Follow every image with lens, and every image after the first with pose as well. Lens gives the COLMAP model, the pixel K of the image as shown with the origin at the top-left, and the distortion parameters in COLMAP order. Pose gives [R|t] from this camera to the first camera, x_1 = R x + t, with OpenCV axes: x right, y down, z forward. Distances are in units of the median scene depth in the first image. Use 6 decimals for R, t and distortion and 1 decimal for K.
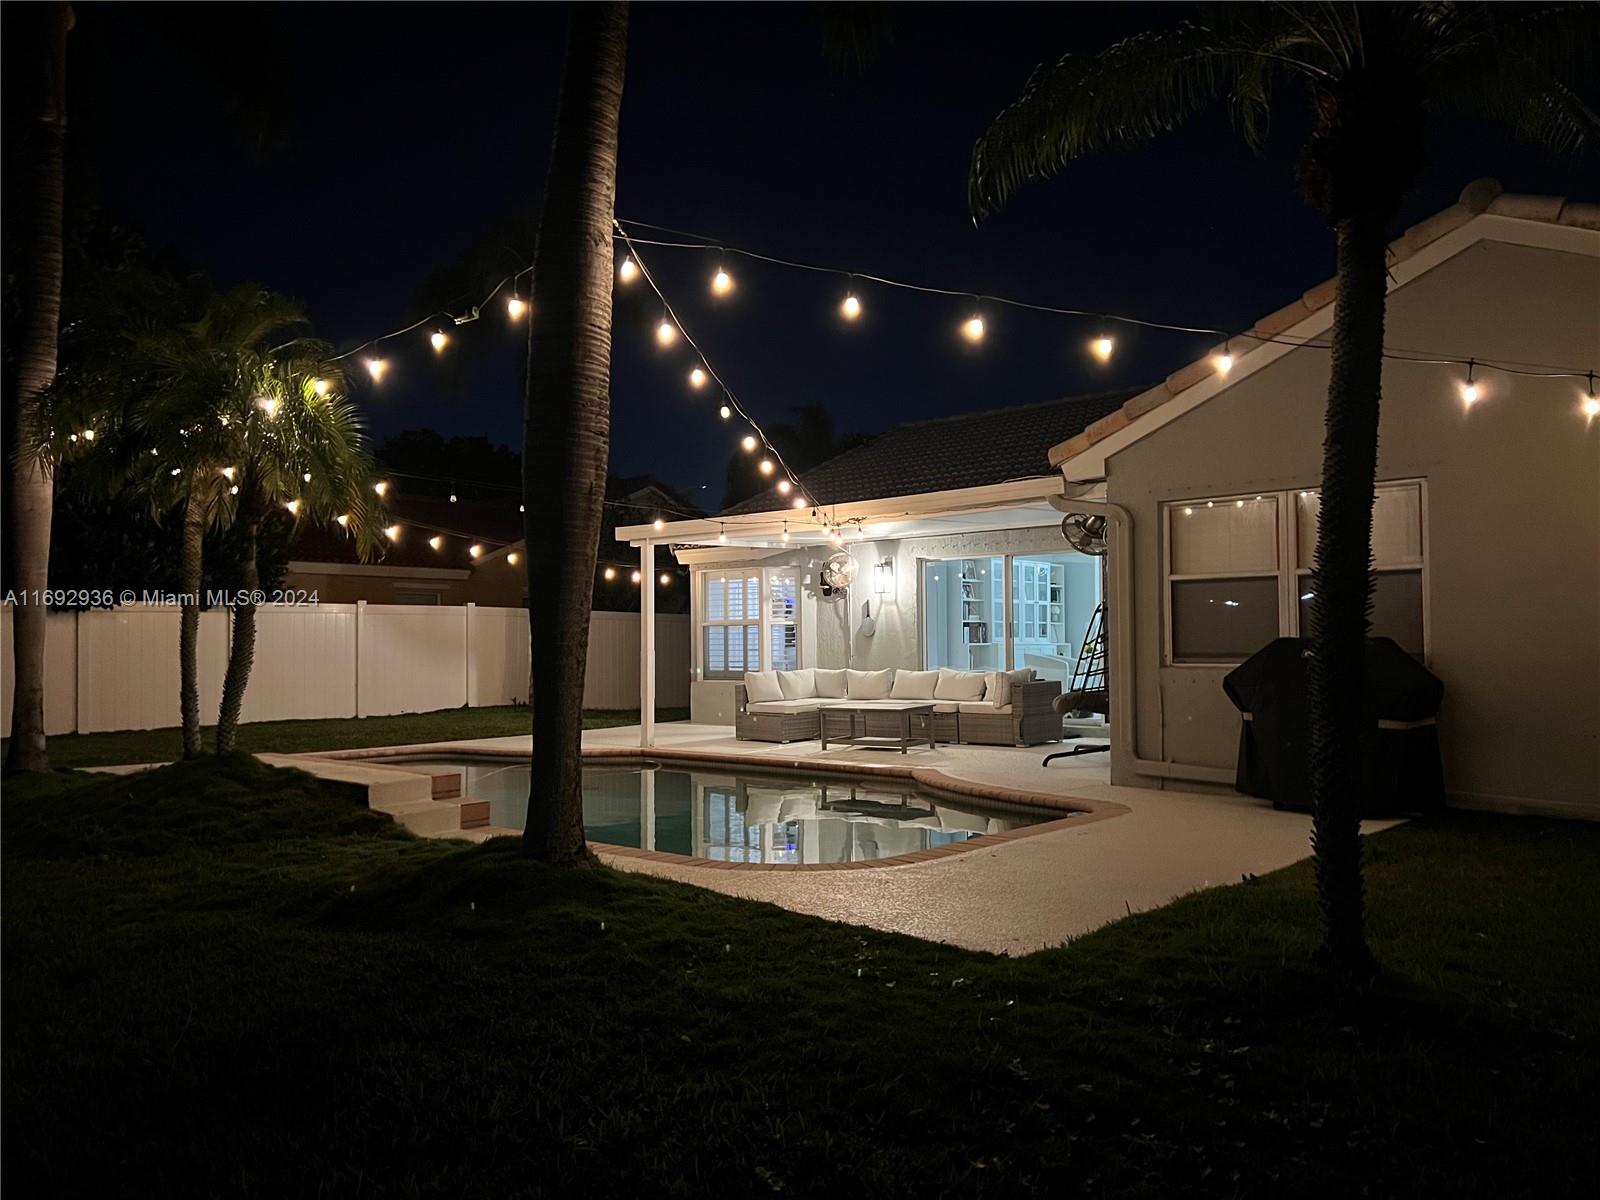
lens RADIAL K [[1207.2, 0, 780.7], [0, 1207.2, 603.9], [0, 0, 1]] dist [0.136545, -0.253057]
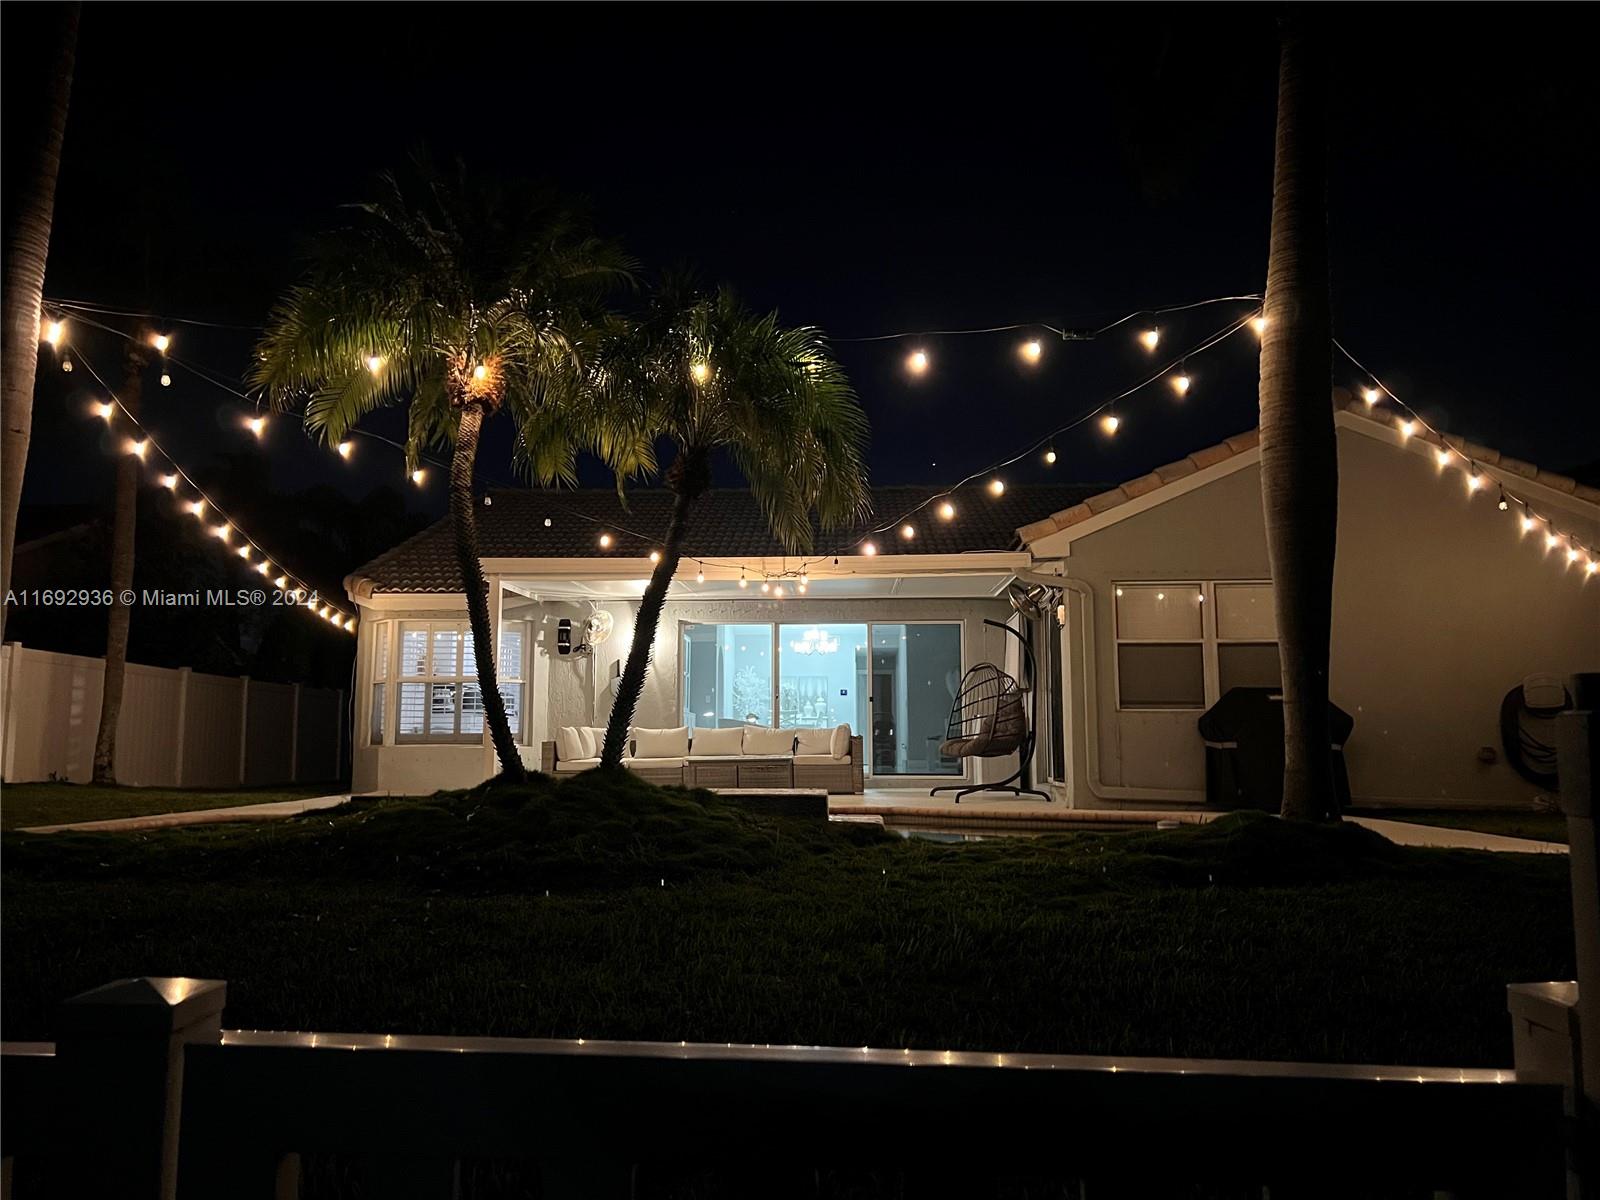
lens RADIAL K [[1207.2, 0, 780.7], [0, 1207.2, 603.9], [0, 0, 1]] dist [0.136545, -0.253057]
pose [[0.770532, 0.083236, 0.631944, -0.561967], [-0.027488, 0.994854, -0.097520, 0.054758], [-0.636809, 0.057772, 0.768854, 0.188846]]
